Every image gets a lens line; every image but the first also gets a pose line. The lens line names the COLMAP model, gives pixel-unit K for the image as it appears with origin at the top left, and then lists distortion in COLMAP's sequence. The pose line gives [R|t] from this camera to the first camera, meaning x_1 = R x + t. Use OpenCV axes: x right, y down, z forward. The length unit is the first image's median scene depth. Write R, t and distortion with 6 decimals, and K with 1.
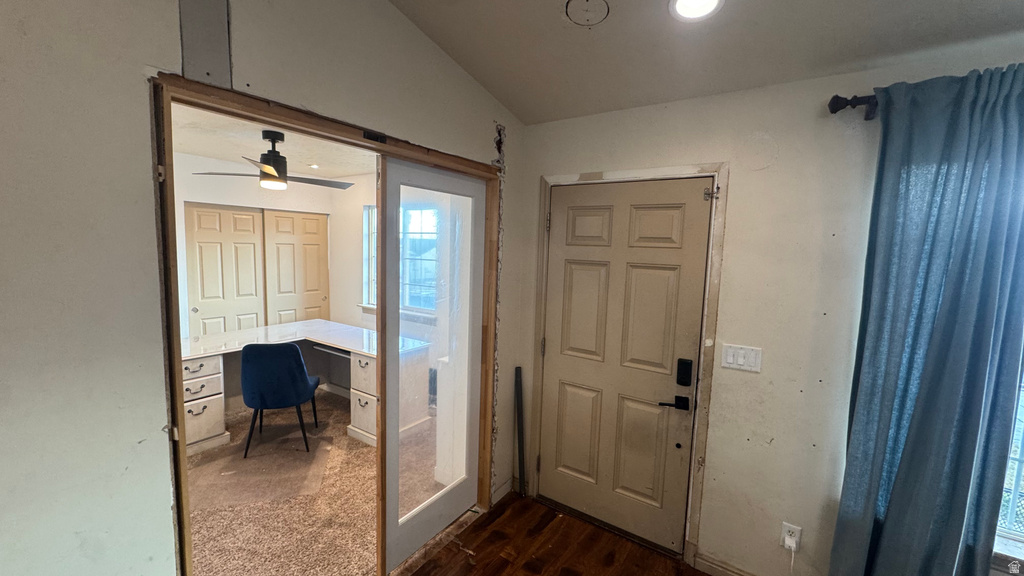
lens RADIAL K [[405.4, 0, 513.5], [0, 405.4, 290.0], [0, 0, 1]] dist [-0.009413, 0.000884]
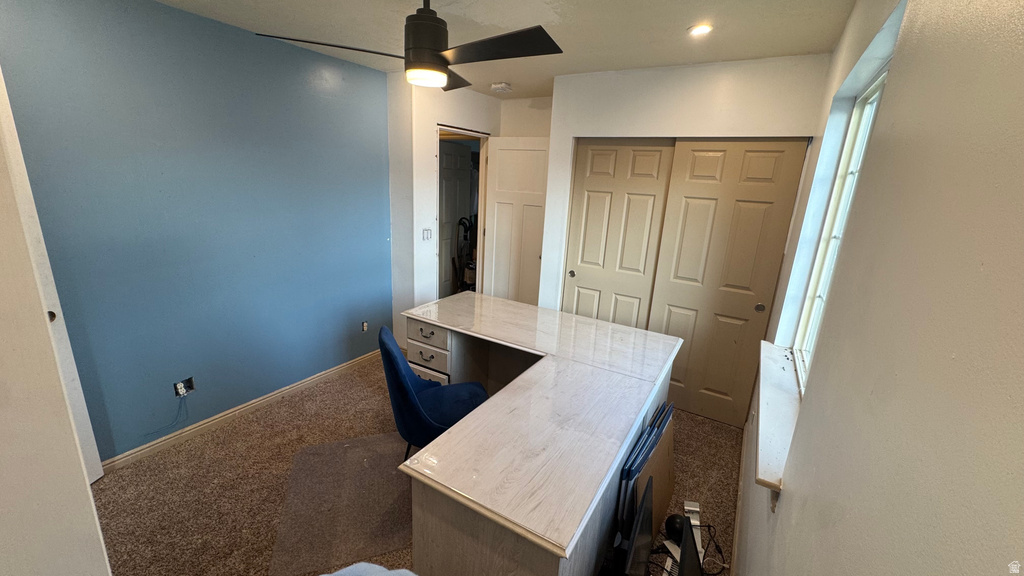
lens RADIAL K [[405.4, 0, 513.1], [0, 405.4, 287.1], [0, 0, 1]] dist [-0.009413, 0.000884]
pose [[0.050269, 0.222747, -0.973579, 0.018188], [-0.161522, 0.963792, 0.212168, -0.076723], [0.985588, 0.146589, 0.084427, 0.767987]]
